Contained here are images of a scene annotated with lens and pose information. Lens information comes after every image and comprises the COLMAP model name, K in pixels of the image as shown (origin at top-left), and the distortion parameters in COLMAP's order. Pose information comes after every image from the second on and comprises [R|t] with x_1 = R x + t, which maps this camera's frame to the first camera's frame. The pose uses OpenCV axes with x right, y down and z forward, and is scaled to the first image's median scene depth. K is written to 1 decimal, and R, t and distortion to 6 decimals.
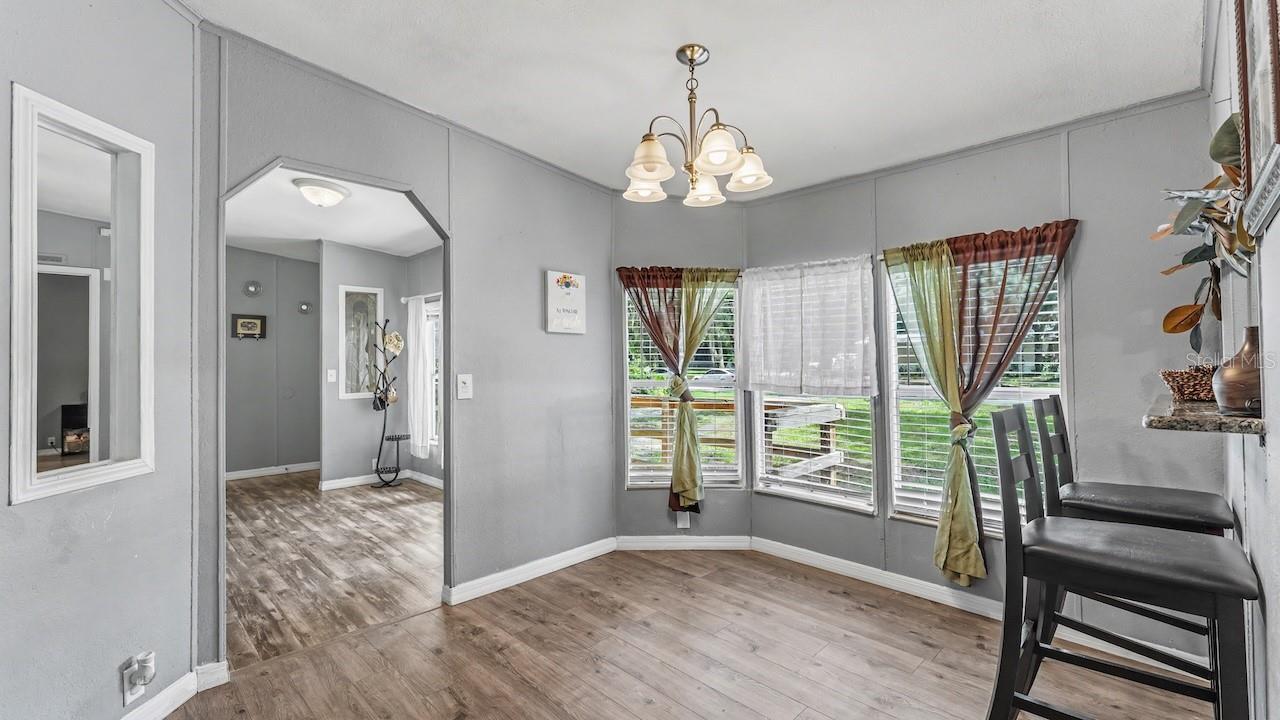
lens RADIAL K [[536.7, 0, 638.7], [0, 536.7, 354.5], [0, 0, 1]] dist [-0.000342, -0.000198]
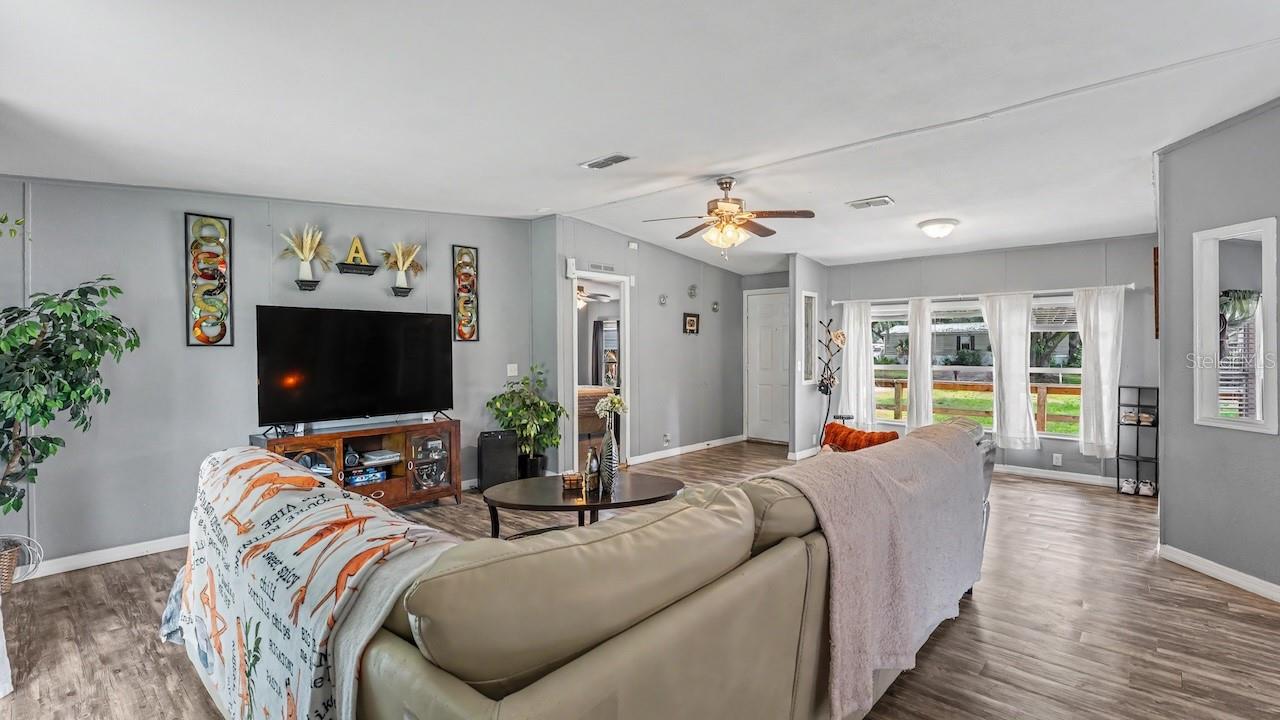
lens RADIAL K [[568.7, 0, 640.0], [0, 568.7, 360.0], [0, 0, 1]] dist [0.004798, 0.000095]
pose [[0.998956, 0.003320, 0.045562, -1.608335], [-0.004780, 0.999478, 0.031960, -0.020668], [-0.045432, -0.032144, 0.998450, -0.424271]]
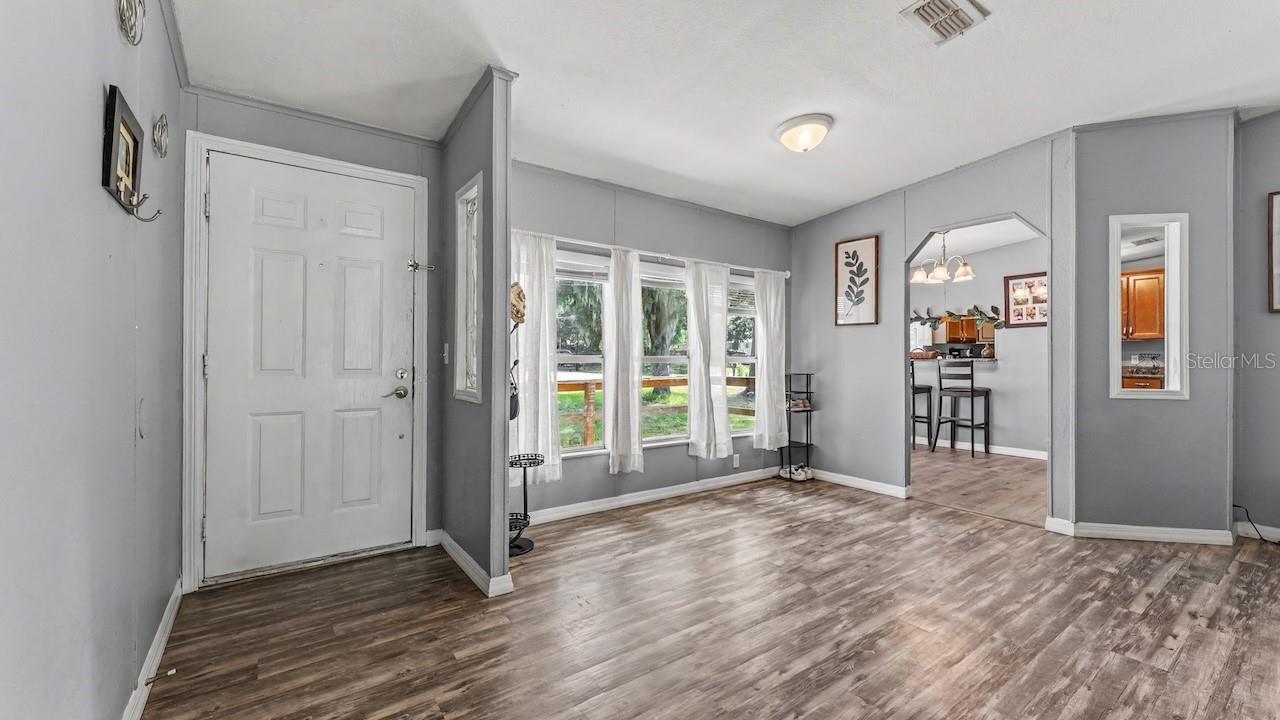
lens RADIAL K [[514.8, 0, 636.5], [0, 514.8, 352.8], [0, 0, 1]] dist [-0.000289, 0.000059]
pose [[0.156681, 0.018654, 0.987473, -1.661411], [-0.016742, 0.999728, -0.016229, 0.070616], [-0.987507, -0.013990, 0.156951, 1.312847]]
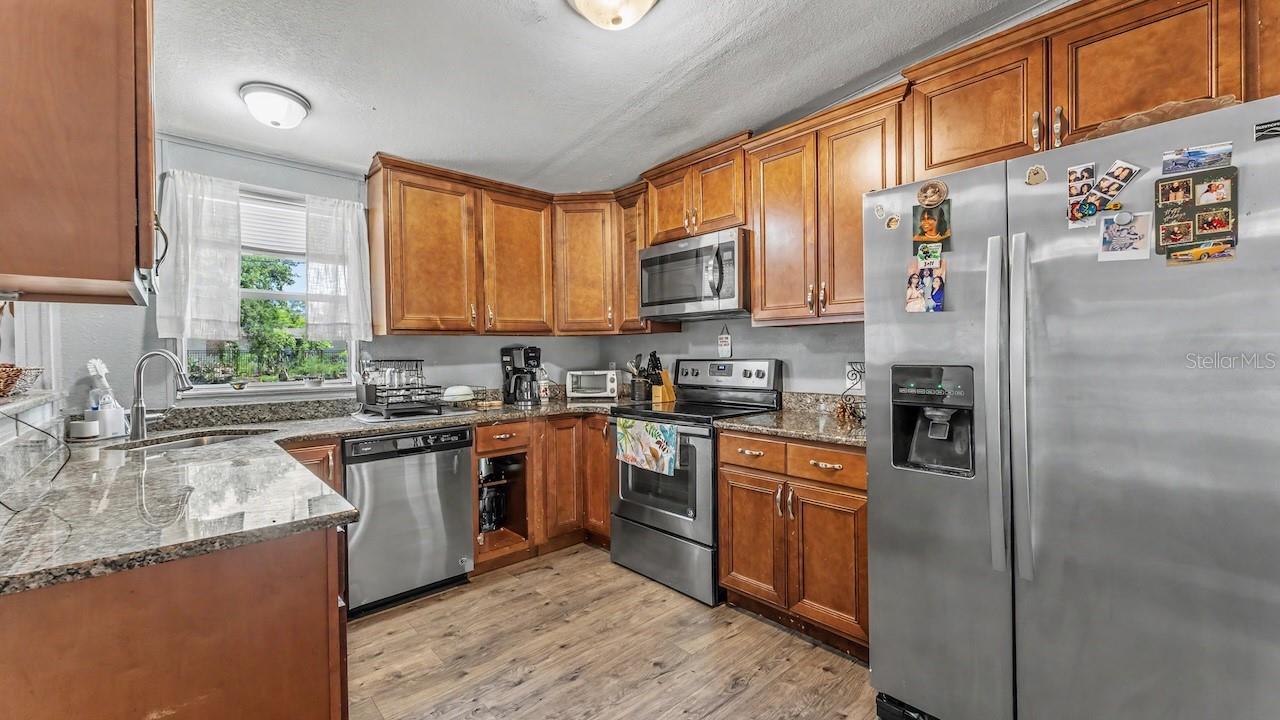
lens RADIAL K [[512.0, 0, 636.7], [0, 512.0, 357.3], [0, 0, 1]] dist [-0.000392, 0.000174]
pose [[0.035069, -0.002158, 0.999383, 0.073942], [-0.003746, 0.999990, 0.002291, -0.001809], [-0.999378, -0.003824, 0.035060, -0.161785]]
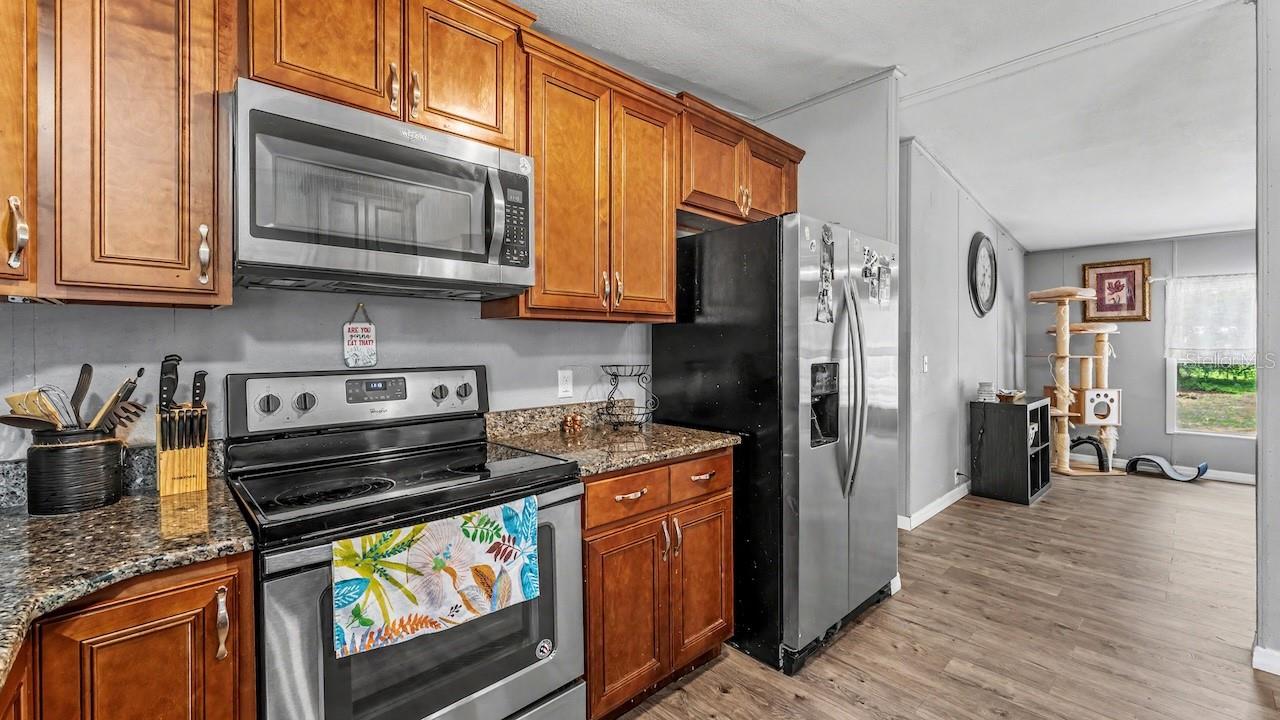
lens RADIAL K [[514.8, 0, 636.5], [0, 514.8, 352.8], [0, 0, 1]] dist [-0.000289, 0.000059]
pose [[-0.999403, 0.010857, 0.032788, 0.759638], [0.010748, 0.999936, -0.003504, -0.008629], [-0.032824, -0.003149, -0.999456, 0.211538]]
